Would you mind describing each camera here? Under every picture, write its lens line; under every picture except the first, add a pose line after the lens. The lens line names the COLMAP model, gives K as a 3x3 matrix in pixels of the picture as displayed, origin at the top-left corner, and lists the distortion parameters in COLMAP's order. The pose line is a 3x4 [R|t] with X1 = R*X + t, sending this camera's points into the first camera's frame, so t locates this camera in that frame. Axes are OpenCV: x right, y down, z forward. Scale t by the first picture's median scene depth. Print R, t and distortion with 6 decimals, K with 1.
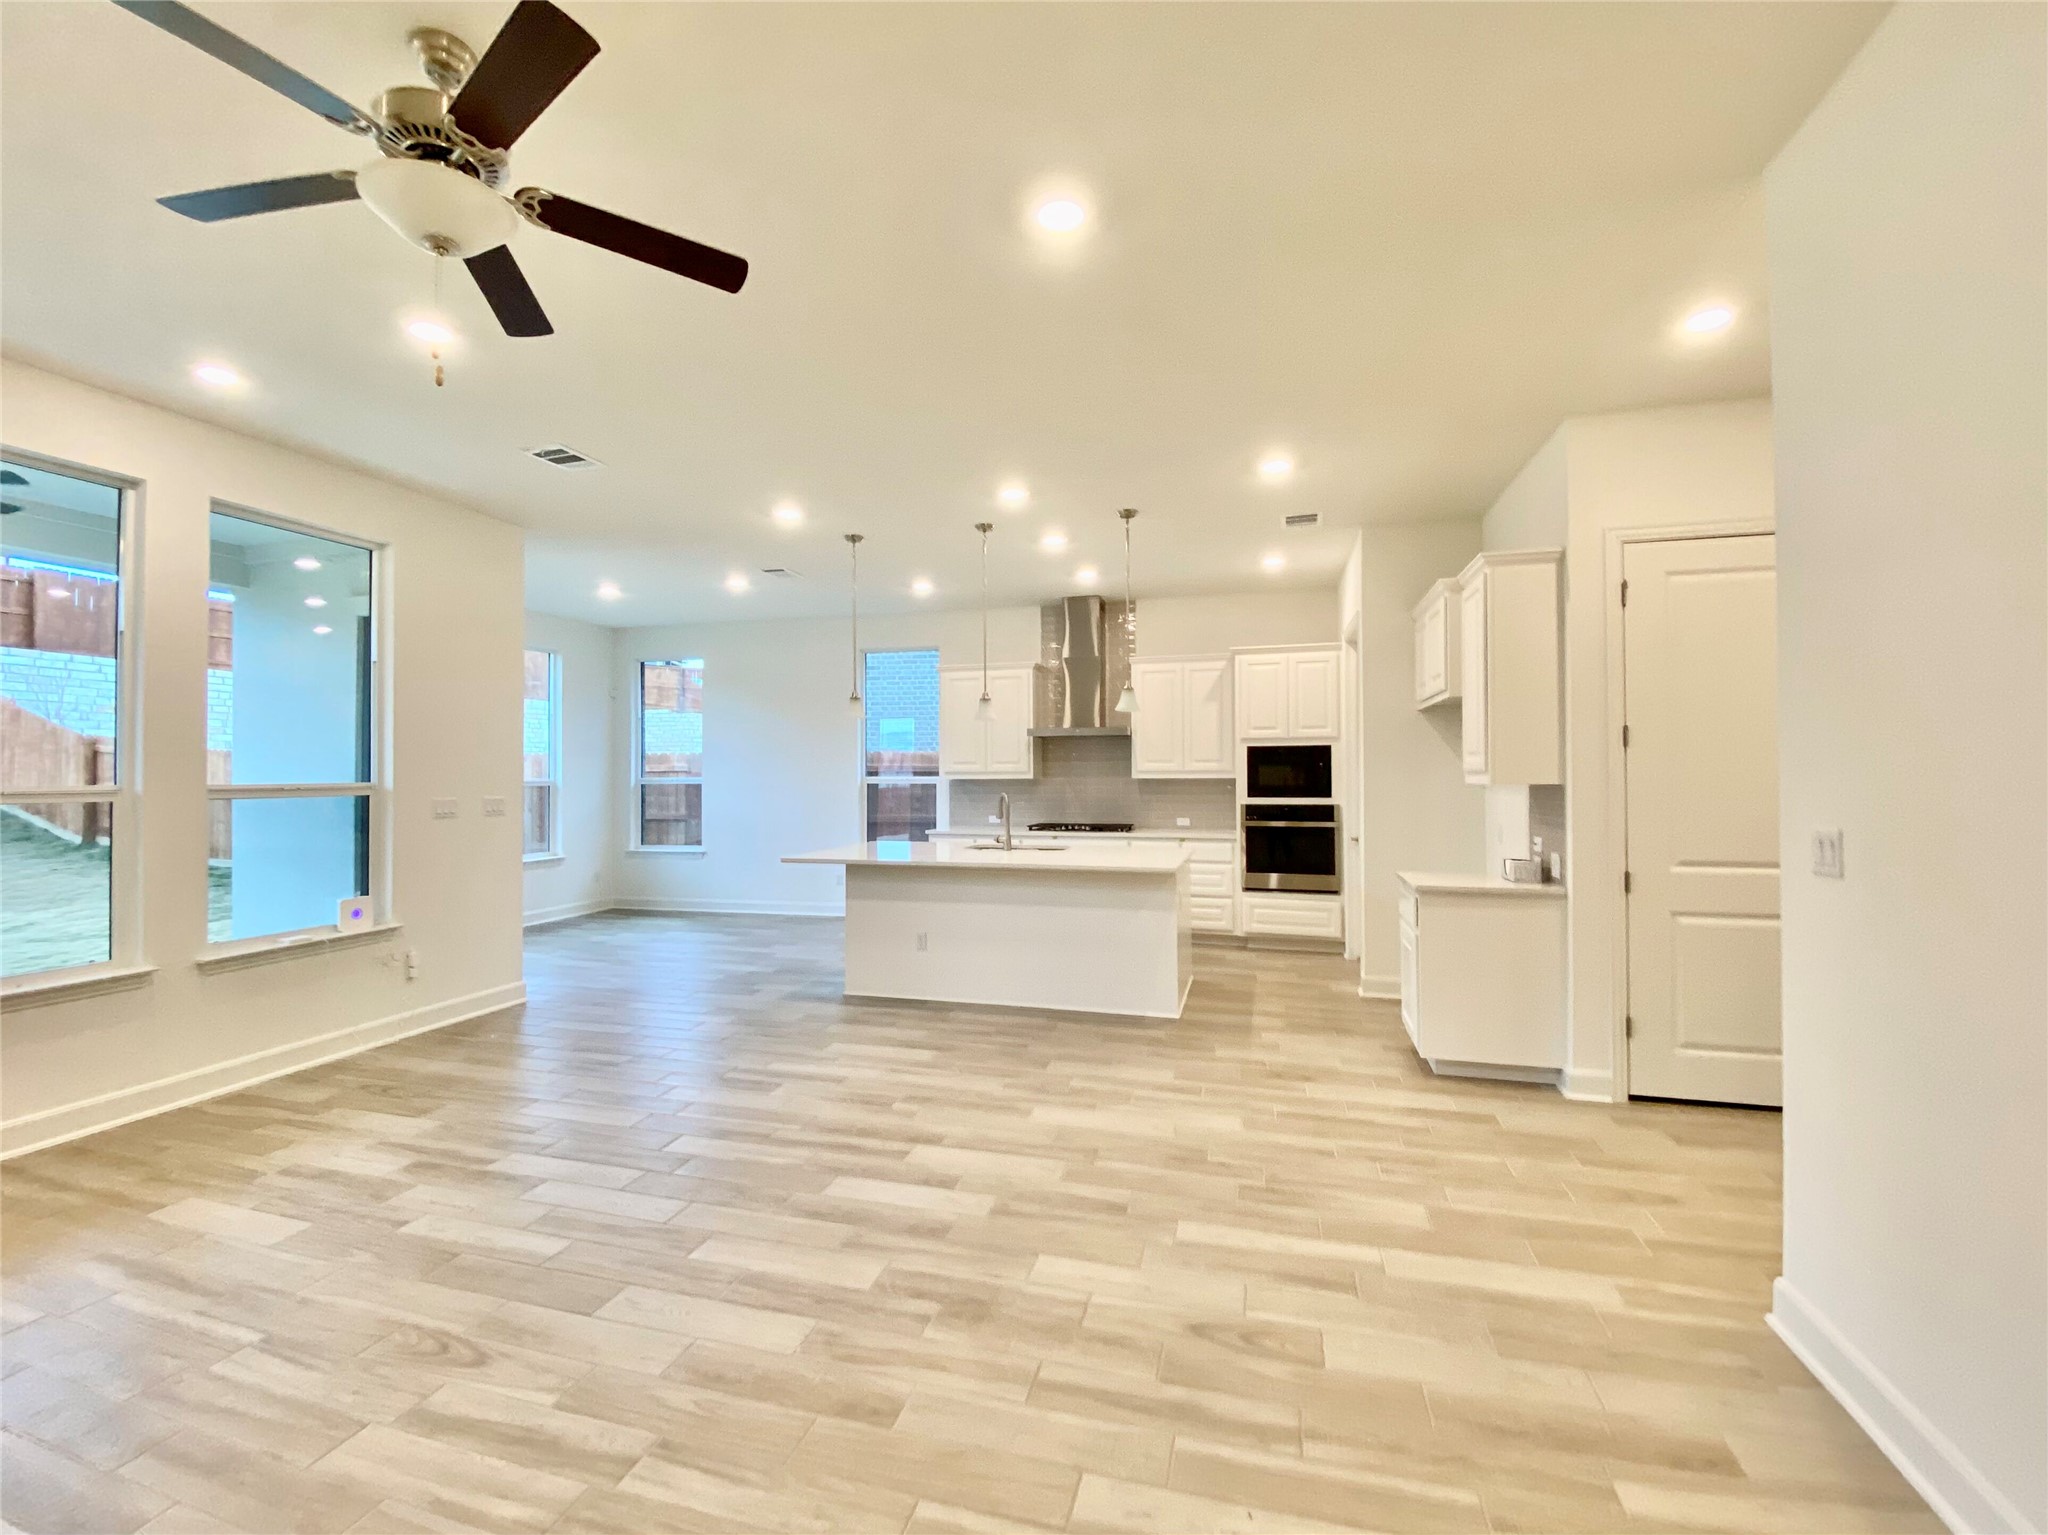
lens RADIAL K [[860.5, 0, 1029.4], [0, 860.5, 767.2], [0, 0, 1]] dist [0.028512, -0.025648]
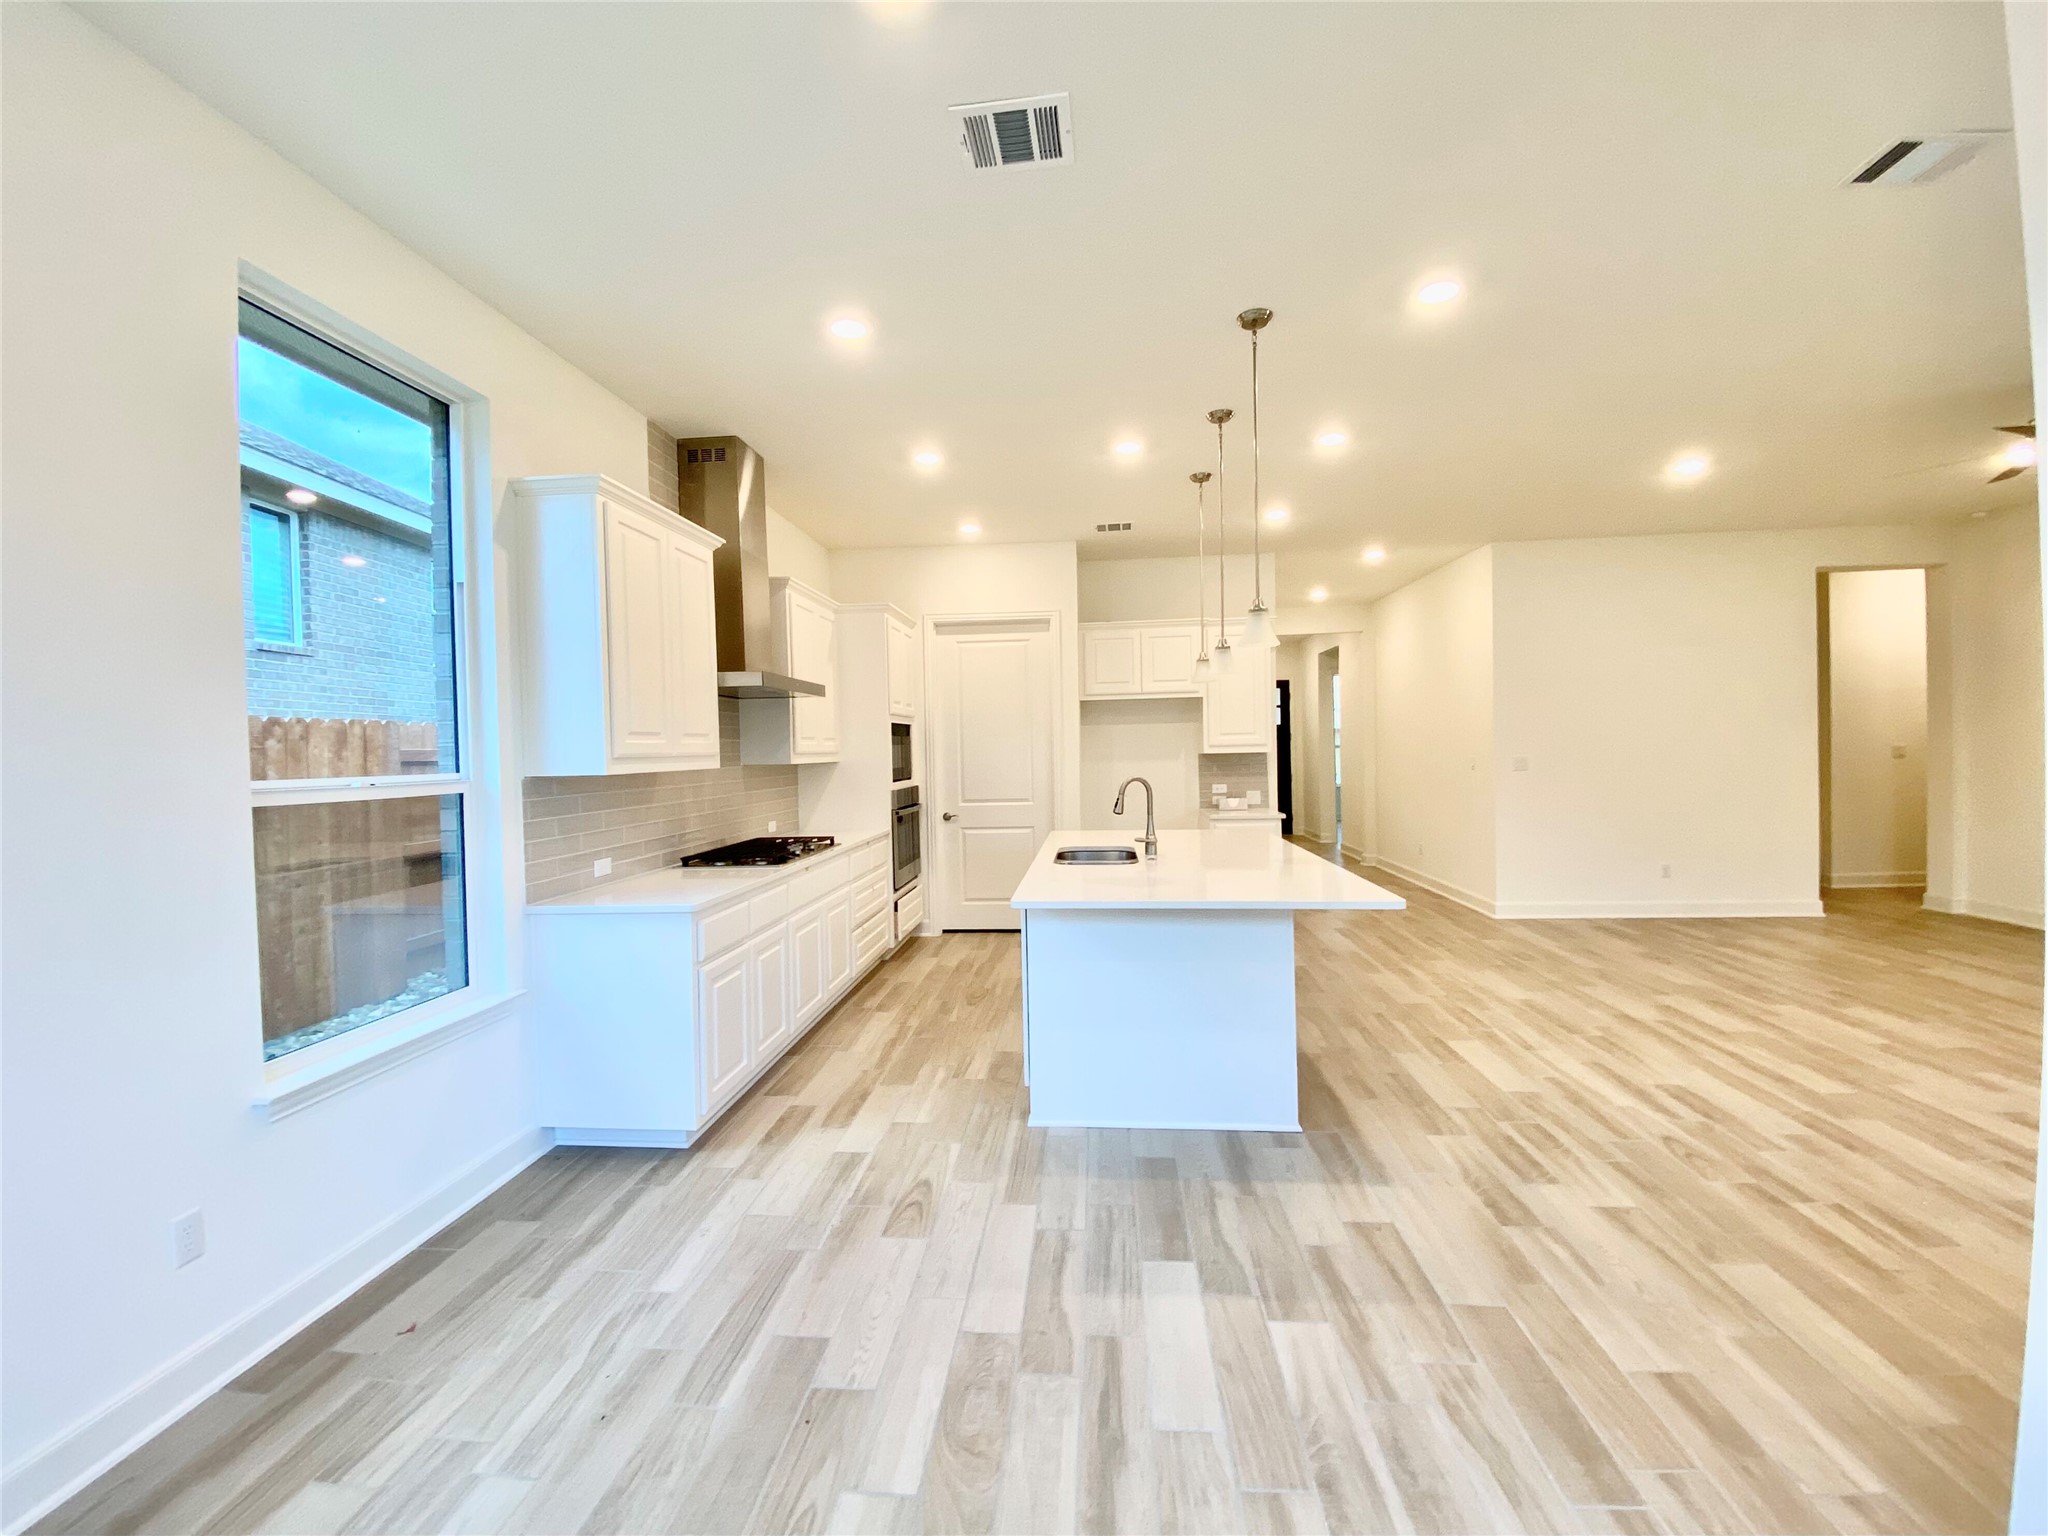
lens RADIAL K [[837.5, 0, 1027.4], [0, 837.5, 758.3], [0, 0, 1]] dist [0.025899, -0.023712]
pose [[-0.175461, -0.006089, 0.984468, -1.198023], [0.014082, 0.999863, 0.008694, 0.012670], [-0.984386, 0.015389, -0.175351, 2.080903]]
